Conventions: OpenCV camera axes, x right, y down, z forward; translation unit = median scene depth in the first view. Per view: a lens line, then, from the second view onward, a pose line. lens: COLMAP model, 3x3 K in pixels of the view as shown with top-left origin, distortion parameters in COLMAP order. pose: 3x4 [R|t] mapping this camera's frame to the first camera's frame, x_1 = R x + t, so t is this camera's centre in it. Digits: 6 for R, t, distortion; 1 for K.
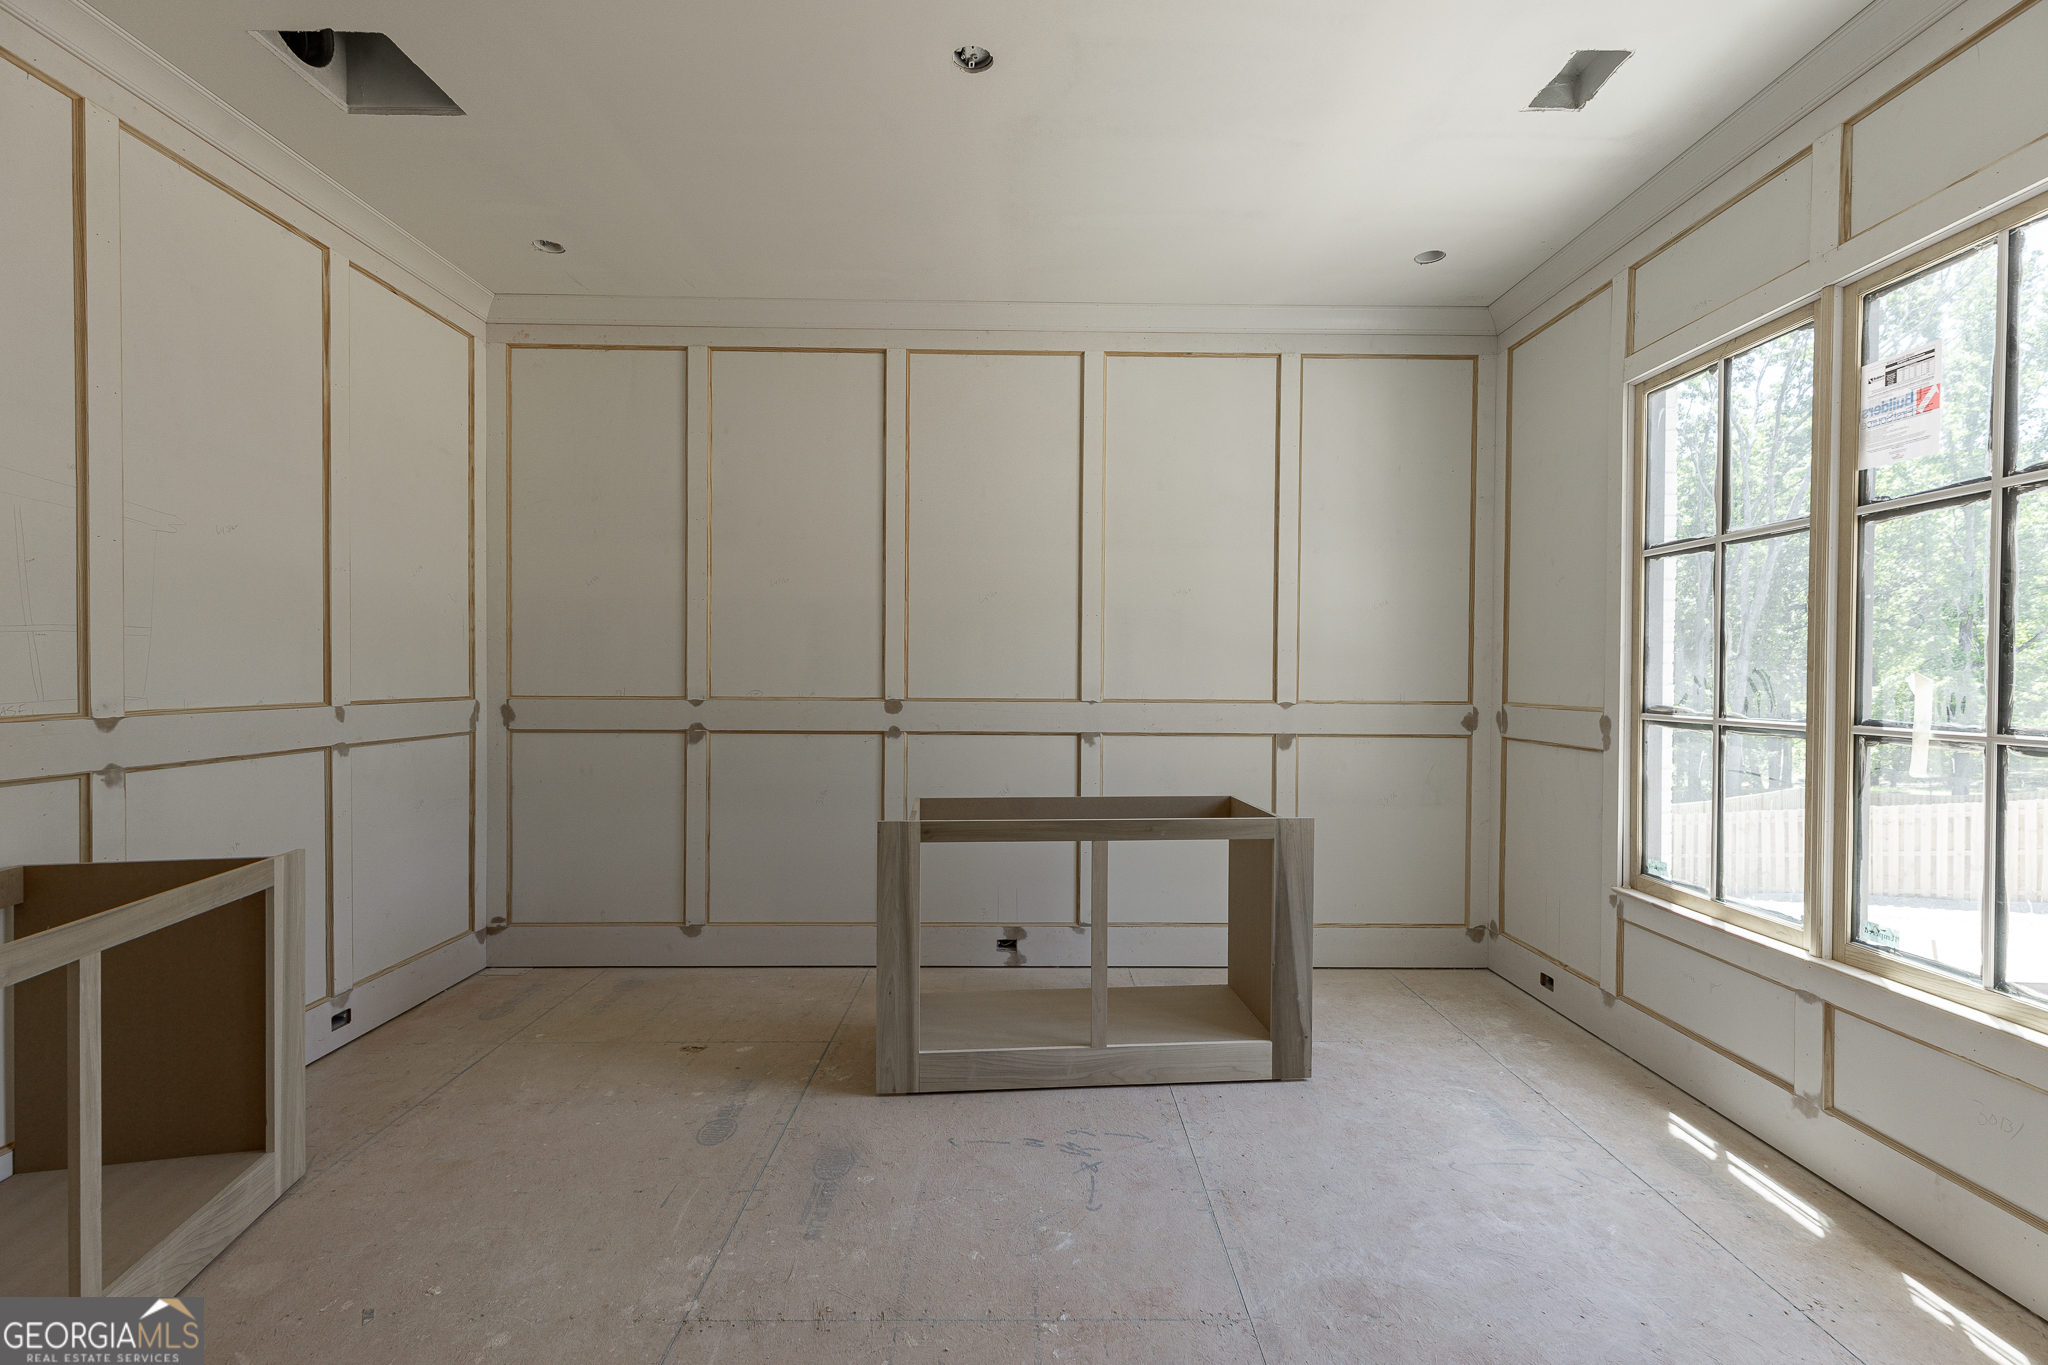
lens RADIAL K [[914.4, 0, 1024.9], [0, 914.4, 686.5], [0, 0, 1]] dist [0.009316, -0.002806]
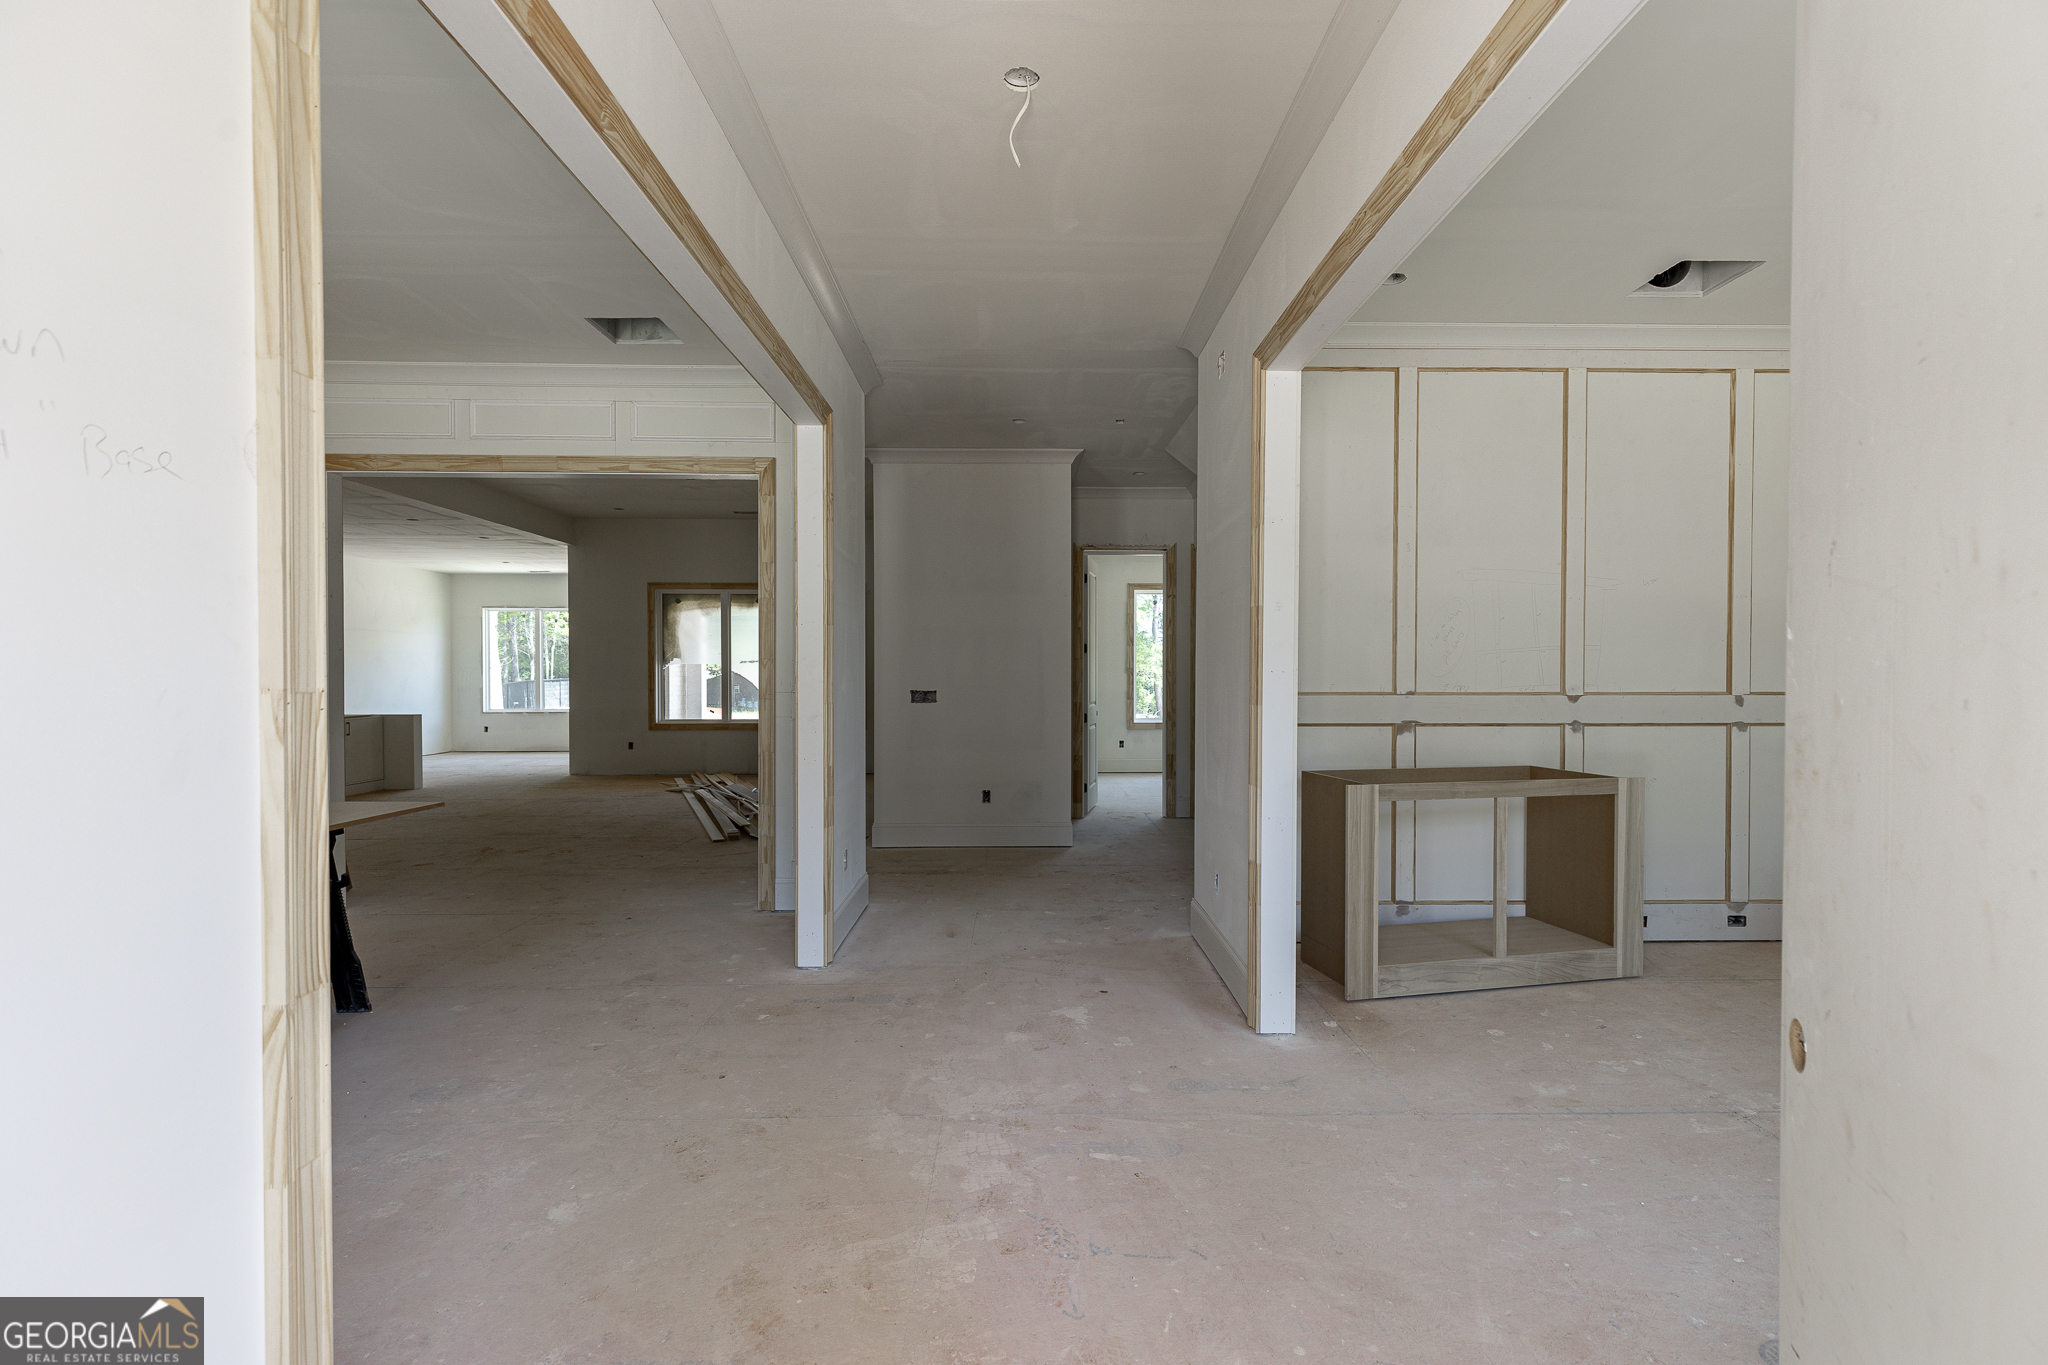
lens RADIAL K [[914.4, 0, 1030.2], [0, 914.4, 678.2], [0, 0, 1]] dist [0.009316, -0.002806]
pose [[0.000957, -0.003471, -0.999994, 0.850432], [-0.016219, 0.999862, -0.003486, 0.024024], [0.999868, 0.016223, 0.000901, -0.097722]]
